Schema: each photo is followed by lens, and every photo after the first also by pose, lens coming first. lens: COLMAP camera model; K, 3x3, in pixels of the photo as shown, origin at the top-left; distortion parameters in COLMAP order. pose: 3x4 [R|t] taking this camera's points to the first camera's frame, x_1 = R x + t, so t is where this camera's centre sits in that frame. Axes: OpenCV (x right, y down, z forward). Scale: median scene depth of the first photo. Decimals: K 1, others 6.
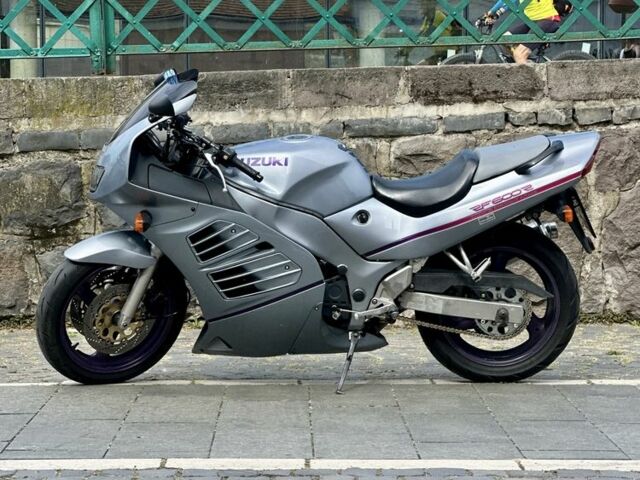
lens RADIAL K [[1824.2, 0, 321.7], [0, 1824.2, 239.4], [0, 0, 1]] dist [0.073583, 0.000000]
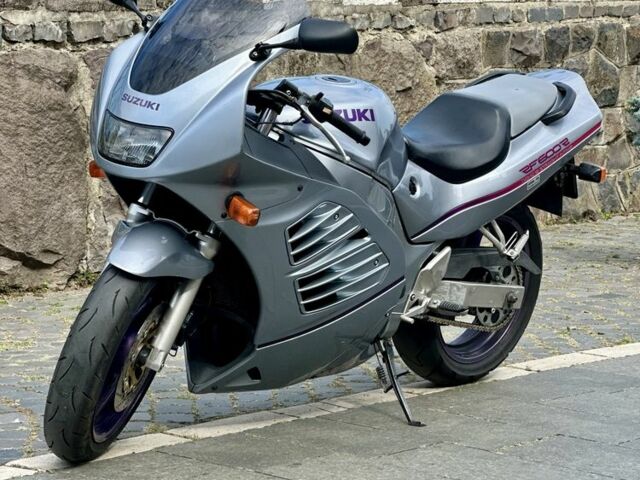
lens RADIAL K [[1824.2, 0, 323.9], [0, 1824.2, 239.7], [0, 0, 1]] dist [0.073583, 0.000000]
pose [[0.670415, -0.066889, 0.738965, -0.391527], [0.019262, 0.997162, 0.072786, -0.032224], [-0.741736, -0.034563, 0.669800, 0.372752]]
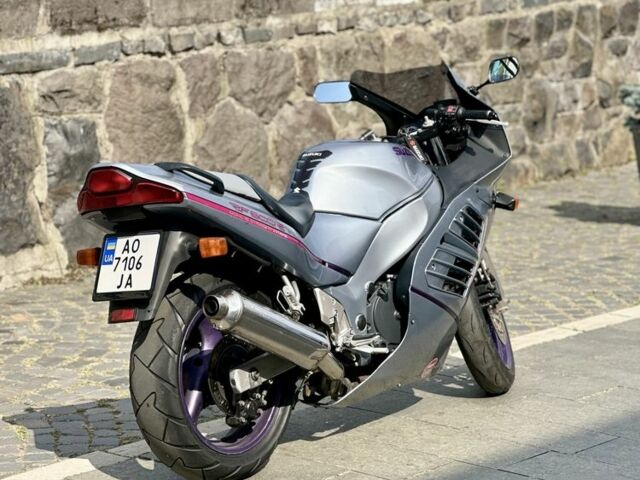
lens RADIAL K [[1824.2, 0, 317.8], [0, 1824.2, 241.7], [0, 0, 1]] dist [0.073583, 0.000000]
pose [[0.632054, -0.113893, 0.766509, -0.574458], [0.021787, 0.991361, 0.129338, -0.086840], [-0.774618, -0.065049, 0.629075, 0.318535]]
